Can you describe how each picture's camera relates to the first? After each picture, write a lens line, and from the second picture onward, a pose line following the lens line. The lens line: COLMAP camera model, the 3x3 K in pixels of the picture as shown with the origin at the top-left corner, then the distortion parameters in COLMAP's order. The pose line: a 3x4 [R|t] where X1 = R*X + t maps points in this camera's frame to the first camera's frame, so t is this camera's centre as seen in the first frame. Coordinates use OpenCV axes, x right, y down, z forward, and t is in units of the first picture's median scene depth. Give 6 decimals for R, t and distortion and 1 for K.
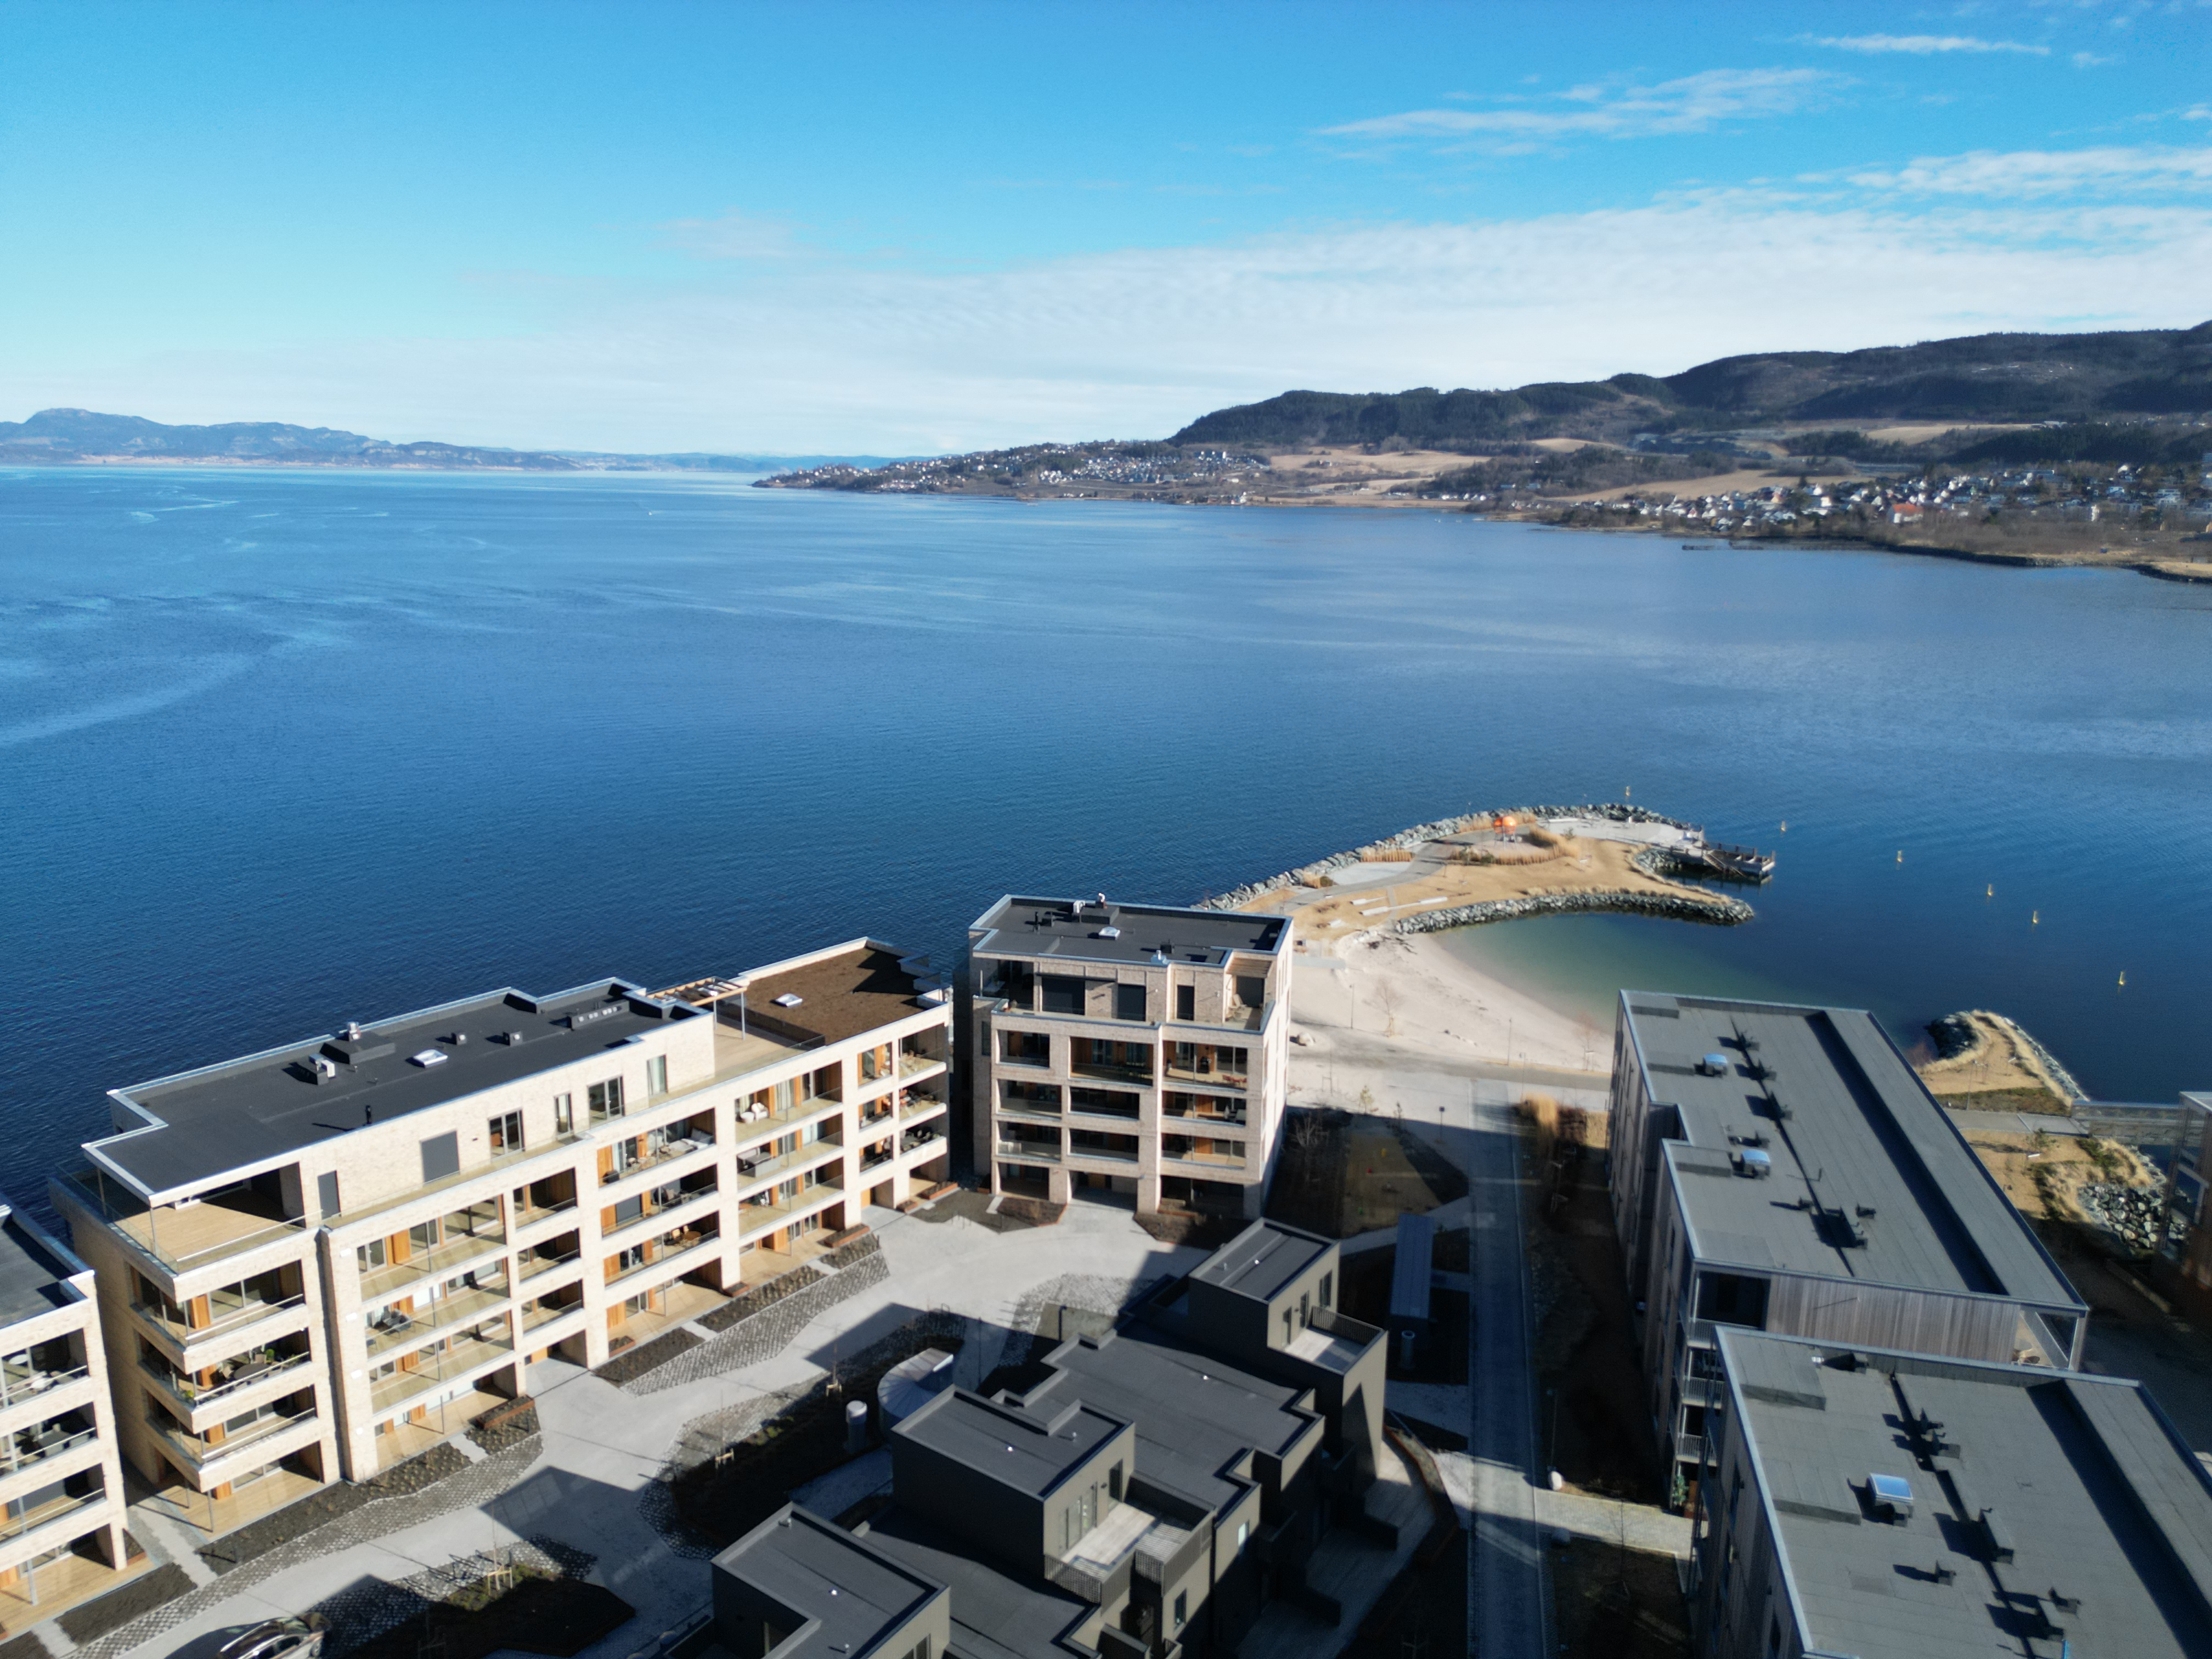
lens RADIAL K [[1548.8, 0, 1106.0], [0, 1548.8, 829.5], [0, 0, 1]] dist [0.093135, -0.104636]
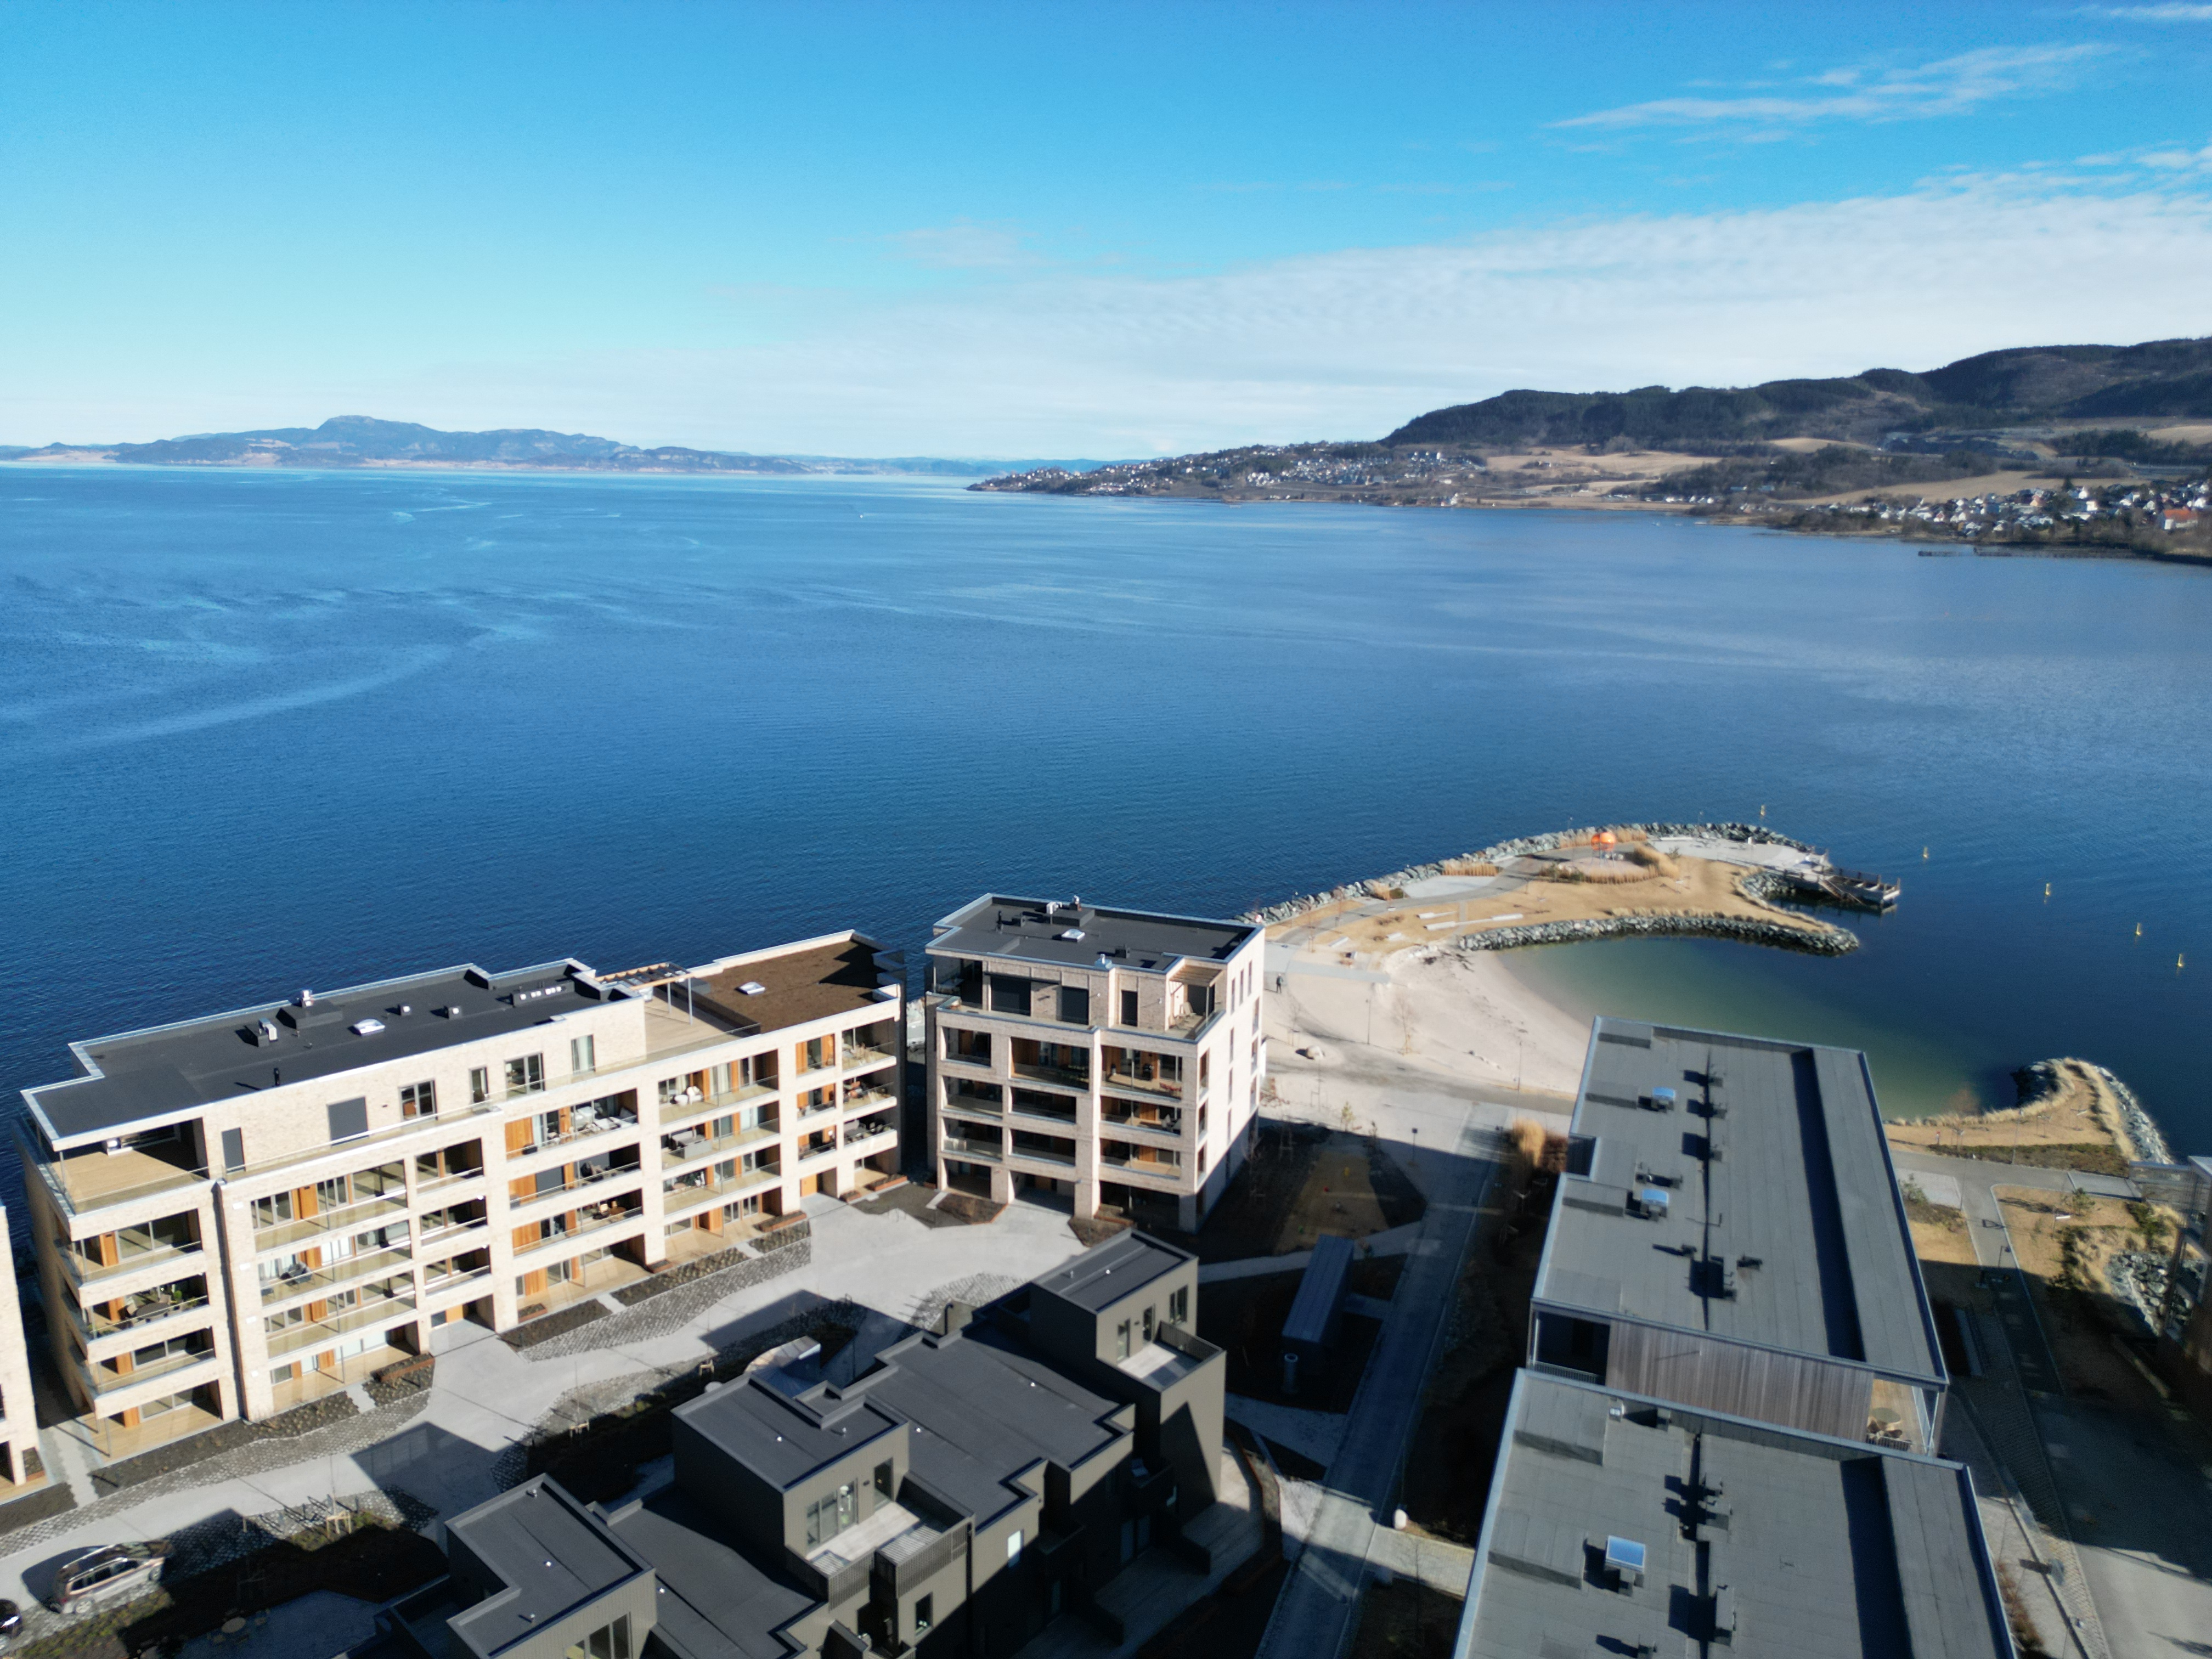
lens RADIAL K [[1551.6, 0, 1106.0], [0, 1551.6, 829.5], [0, 0, 1]] dist [0.083513, -0.083747]
pose [[0.990771, 0.030894, -0.131982, 0.162632], [-0.031118, 0.999516, 0.000359, -0.002270], [0.131929, 0.003751, 0.991252, 0.014419]]
